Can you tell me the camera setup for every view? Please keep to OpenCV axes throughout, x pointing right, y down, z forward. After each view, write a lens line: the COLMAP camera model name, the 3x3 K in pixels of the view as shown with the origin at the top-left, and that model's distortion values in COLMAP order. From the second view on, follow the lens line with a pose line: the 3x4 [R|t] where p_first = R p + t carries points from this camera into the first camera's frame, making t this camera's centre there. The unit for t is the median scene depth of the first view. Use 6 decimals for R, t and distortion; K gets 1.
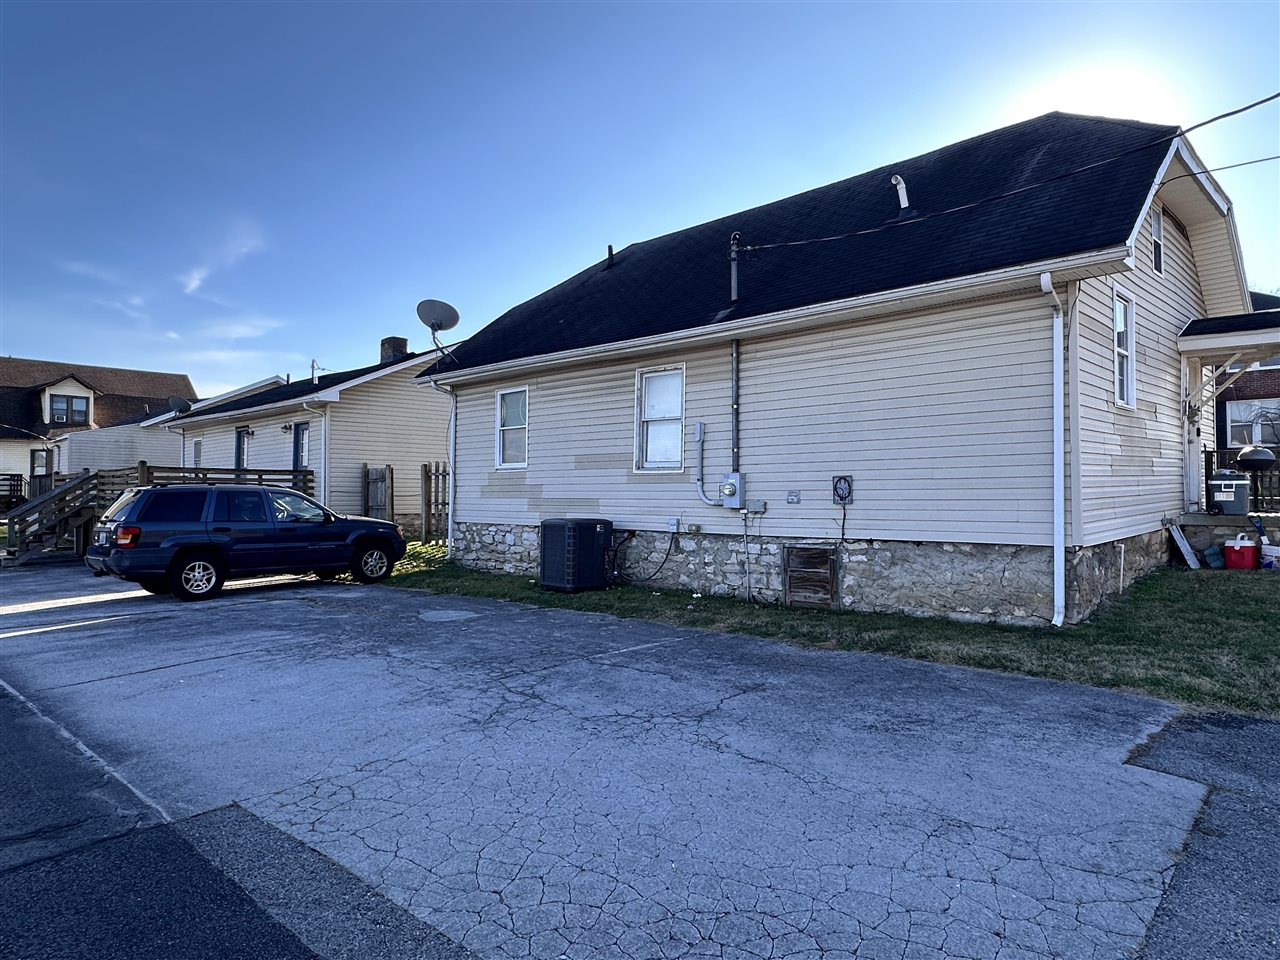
lens RADIAL K [[781.9, 0, 631.1], [0, 781.9, 487.5], [0, 0, 1]] dist [-0.000850, -0.001791]
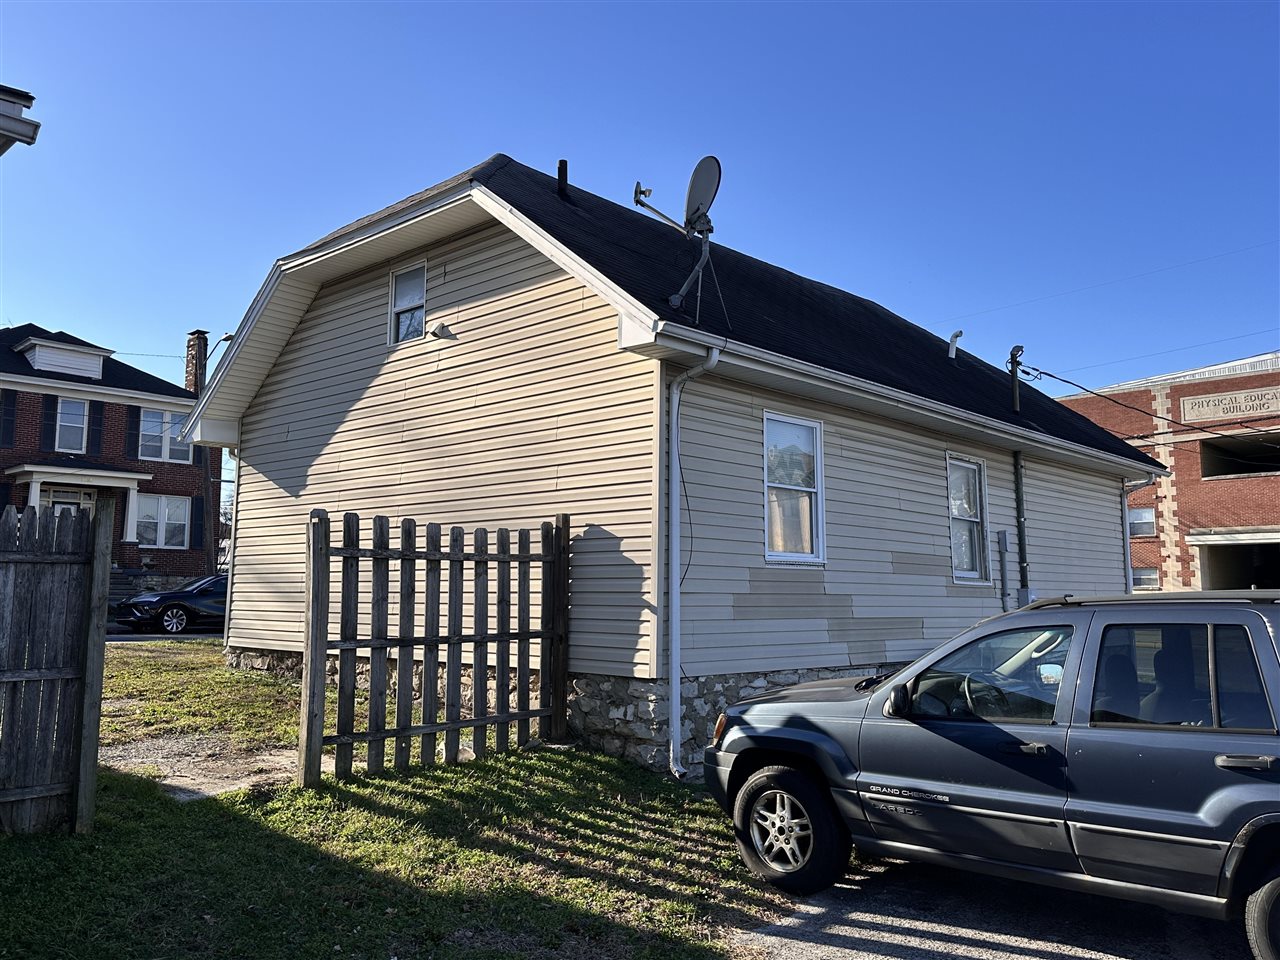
lens RADIAL K [[1027.5, 0, 635.2], [0, 1027.5, 477.1], [0, 0, 1]] dist [0.051939, -0.033221]
pose [[-0.007778, 0.115607, 0.993265, -0.812610], [-0.014708, 0.993174, -0.115712, 0.000312], [-0.999862, -0.015509, -0.006024, 1.049474]]
